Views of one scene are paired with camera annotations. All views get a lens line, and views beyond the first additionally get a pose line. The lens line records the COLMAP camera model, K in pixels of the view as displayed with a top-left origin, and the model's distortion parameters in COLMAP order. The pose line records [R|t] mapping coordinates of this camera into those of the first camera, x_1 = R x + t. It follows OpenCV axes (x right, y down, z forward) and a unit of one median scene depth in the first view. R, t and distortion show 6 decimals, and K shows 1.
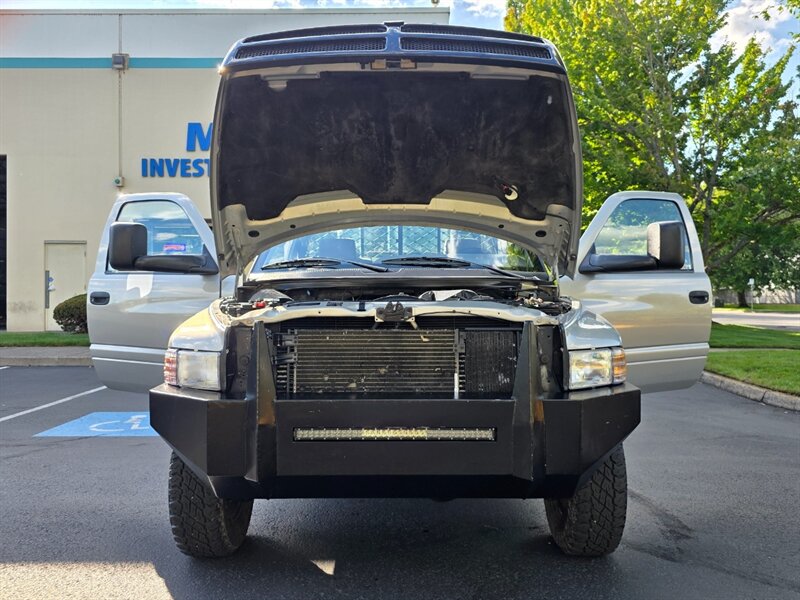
lens RADIAL K [[684.4, 0, 418.8], [0, 684.4, 296.5], [0, 0, 1]] dist [0.038995, -0.005803]
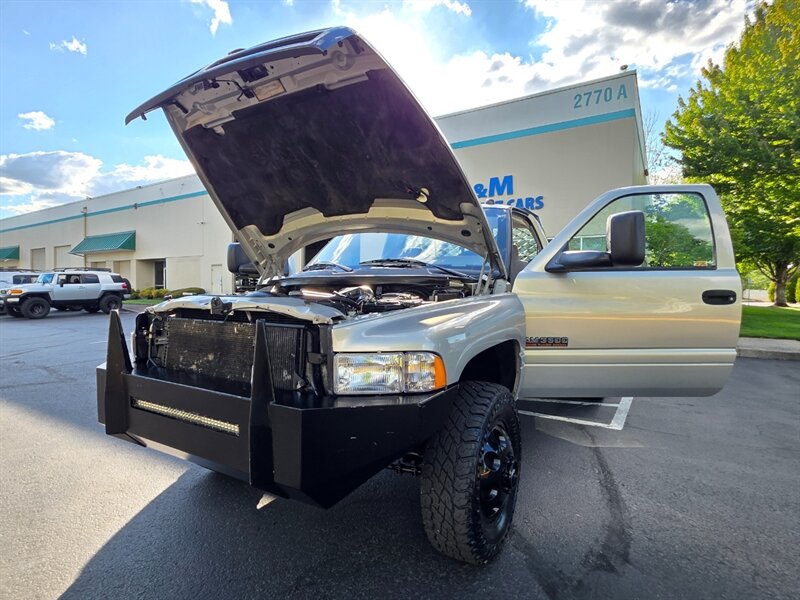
lens RADIAL K [[424.0, 0, 400.0], [0, 424.0, 300.0], [0, 0, 1]] dist [0.000591, 0.000697]
pose [[0.856757, 0.022085, -0.515248, 0.502073], [-0.010256, 0.999615, 0.025793, -0.007403], [0.515619, -0.016814, 0.856653, 0.470169]]
